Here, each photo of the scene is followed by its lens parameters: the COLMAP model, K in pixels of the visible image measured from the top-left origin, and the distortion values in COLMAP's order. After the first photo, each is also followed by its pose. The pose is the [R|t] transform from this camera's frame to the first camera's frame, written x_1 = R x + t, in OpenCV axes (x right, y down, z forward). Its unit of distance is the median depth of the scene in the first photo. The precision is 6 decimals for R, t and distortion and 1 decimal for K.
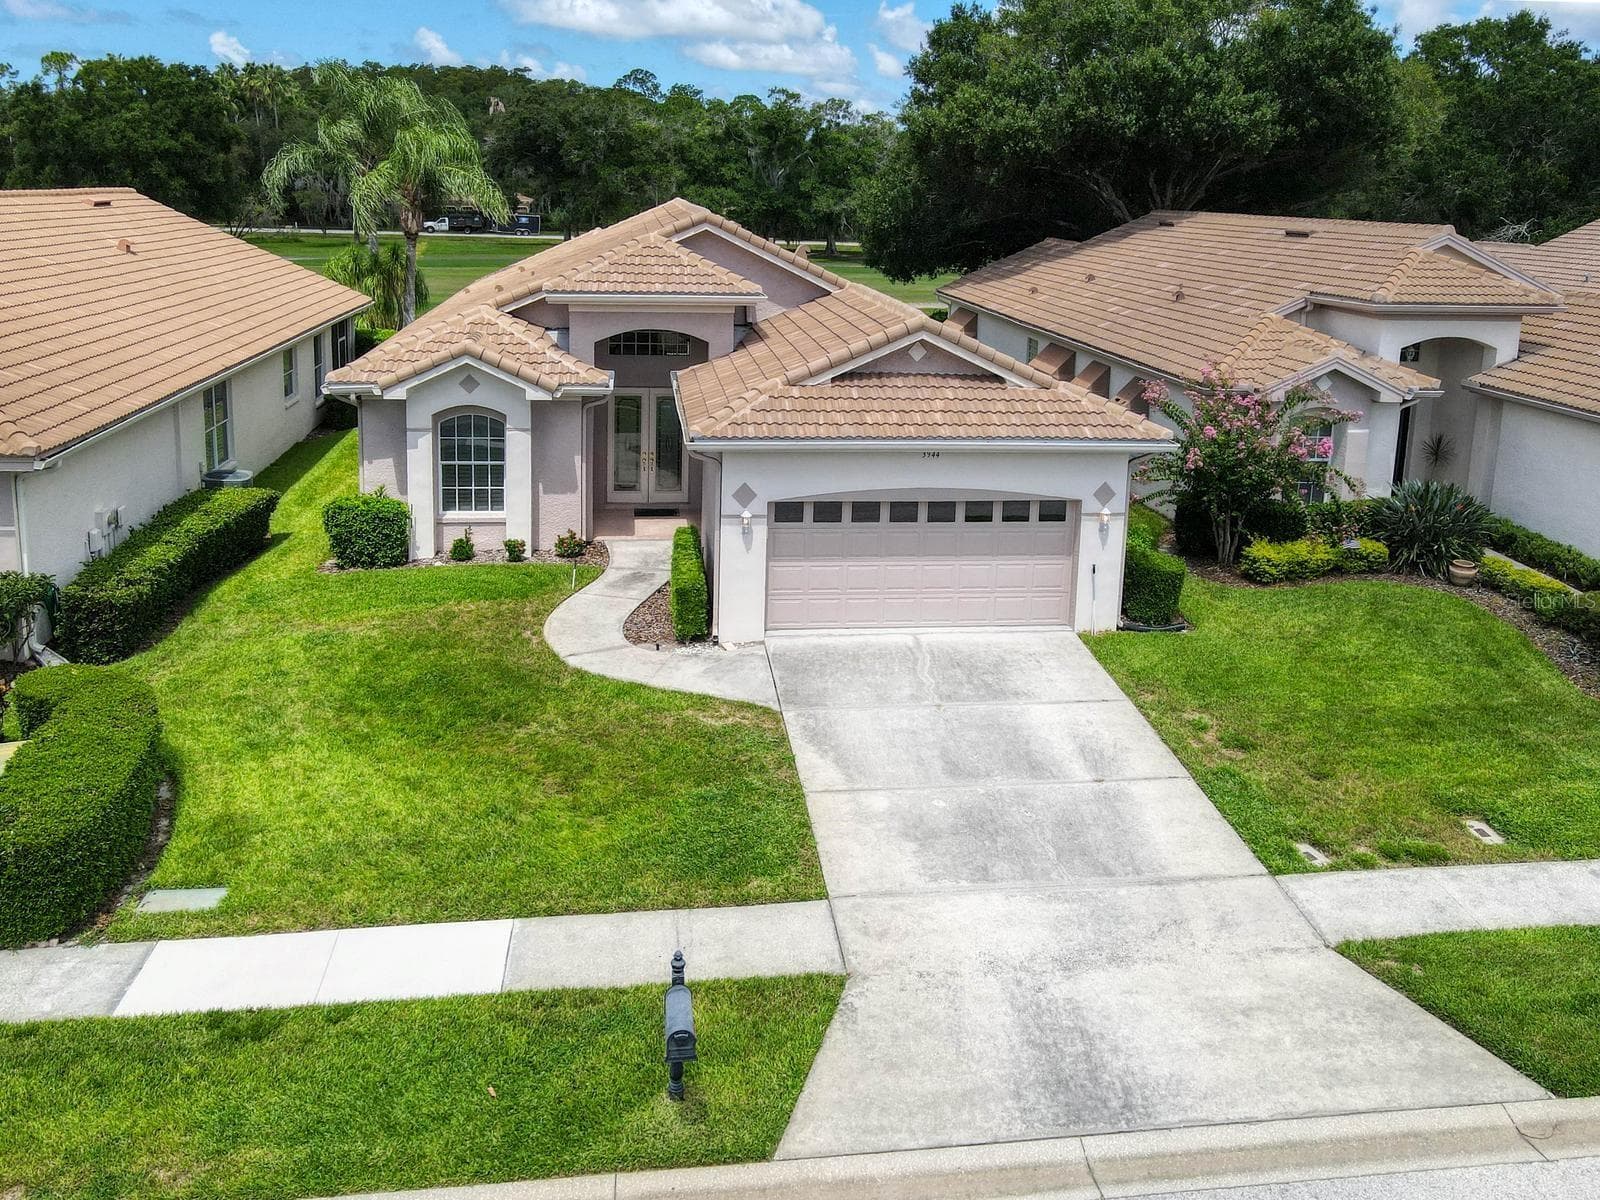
lens RADIAL K [[1164.9, 0, 800.0], [0, 1164.9, 600.0], [0, 0, 1]] dist [0.004075, 0.012657]
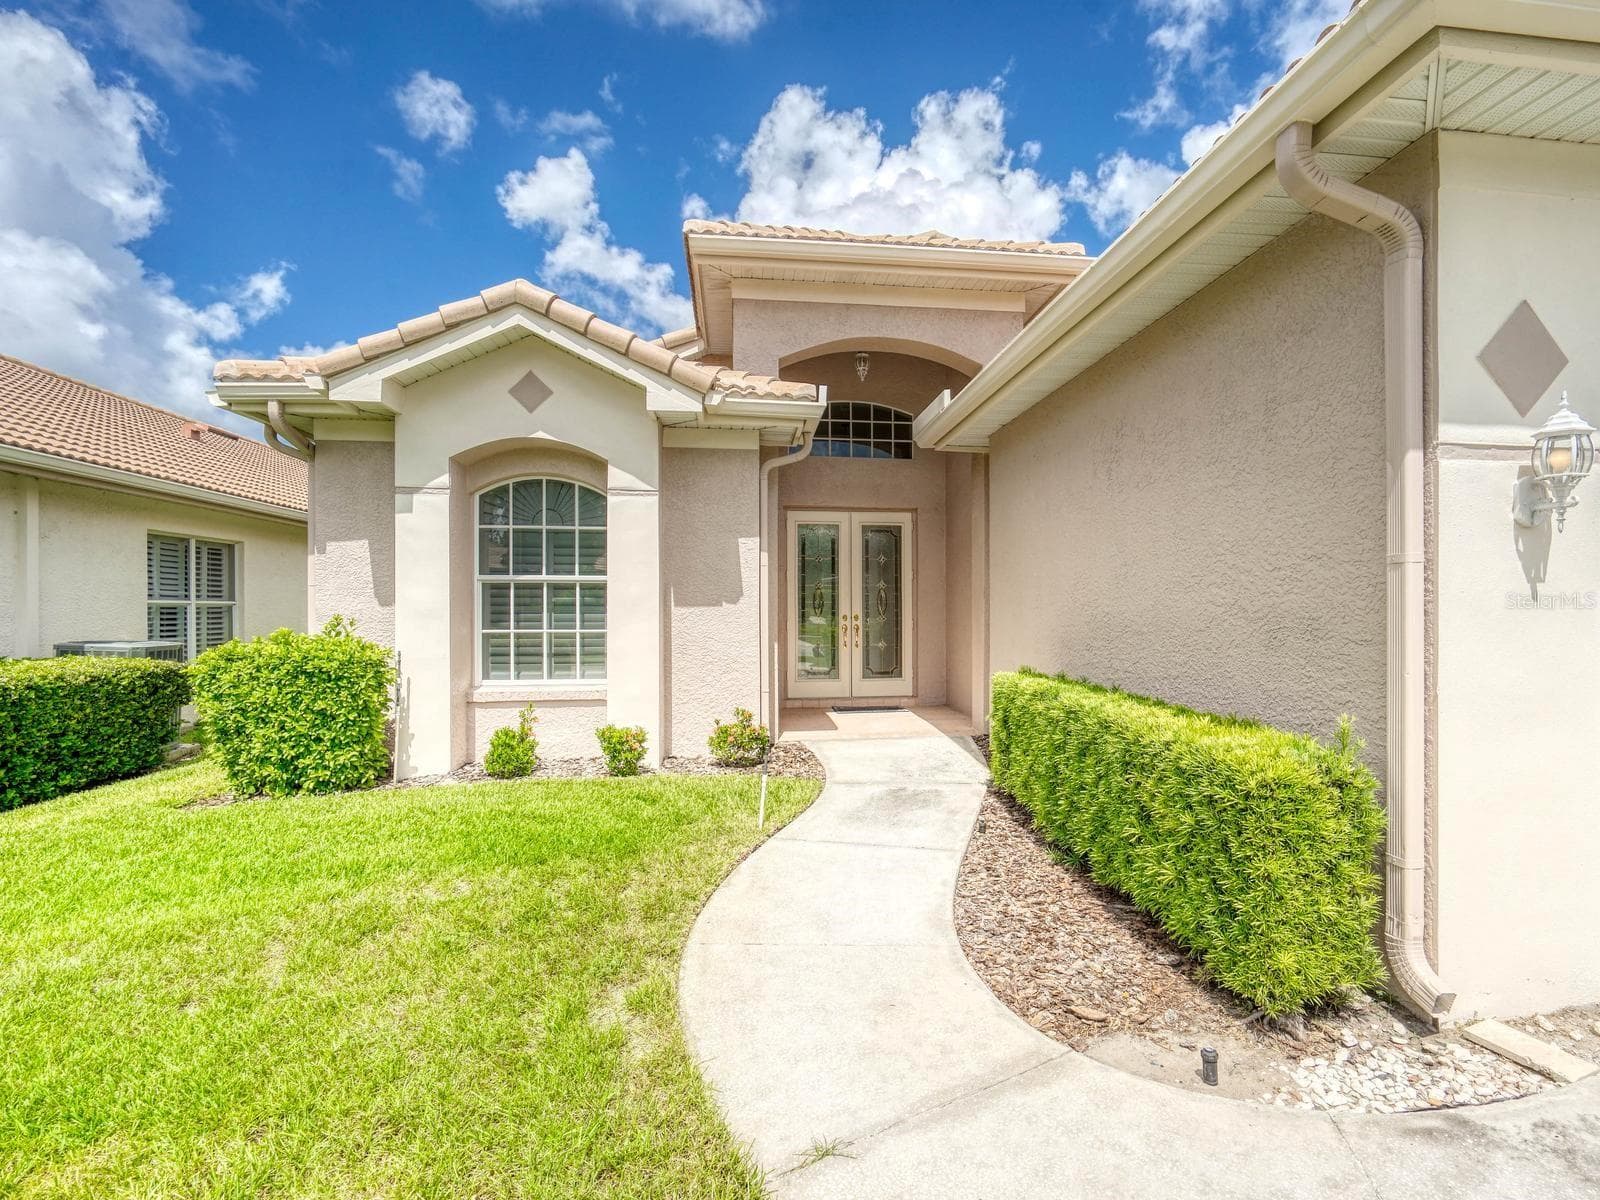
lens RADIAL K [[892.2, 0, 800.0], [0, 892.2, 600.0], [0, 0, 1]] dist [-0.033426, 0.000578]
pose [[0.994794, -0.058519, -0.083427, -0.146212], [0.032627, 0.958485, -0.283270, 0.001410], [0.096540, 0.279073, 0.955405, 0.670682]]
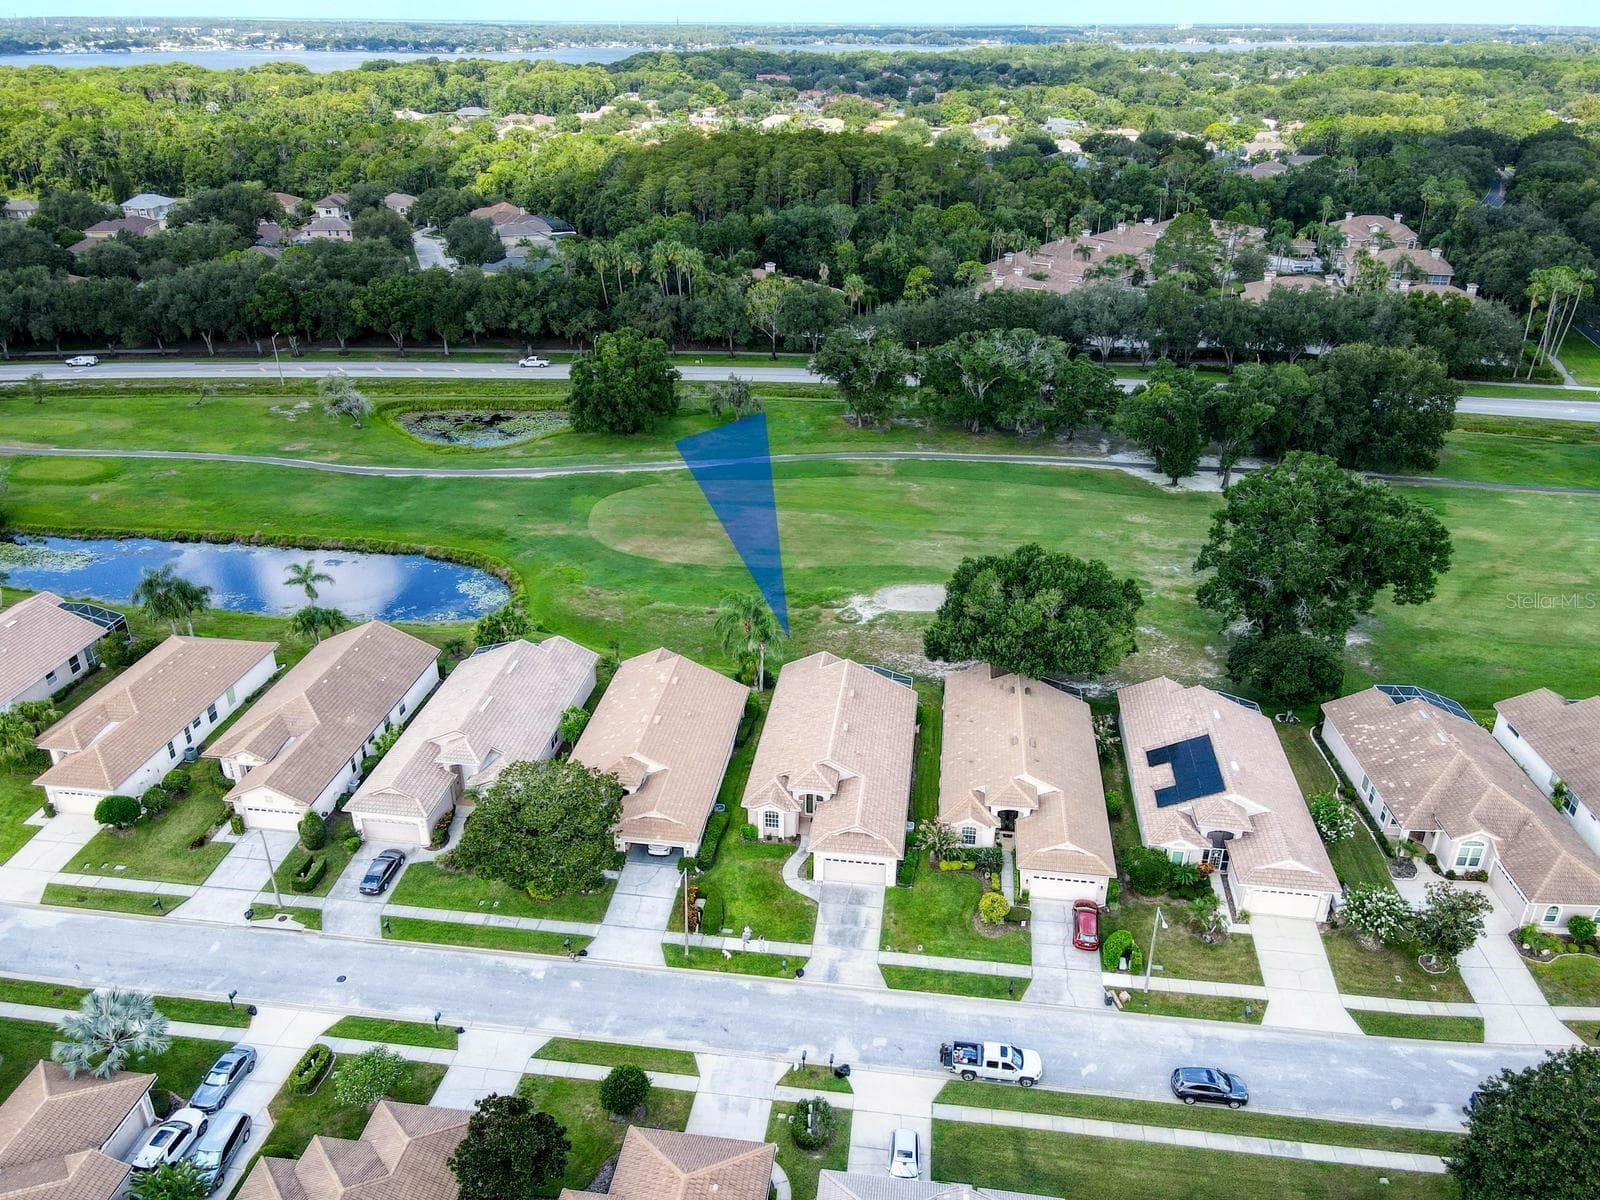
lens RADIAL K [[1164.9, 0, 800.0], [0, 1164.9, 600.0], [0, 0, 1]] dist [0.004075, 0.012657]
pose [[0.956224, 0.100273, -0.274918, 1.016006], [-0.045636, 0.979064, 0.198371, -1.913241], [0.289054, -0.177141, 0.940781, -3.185794]]
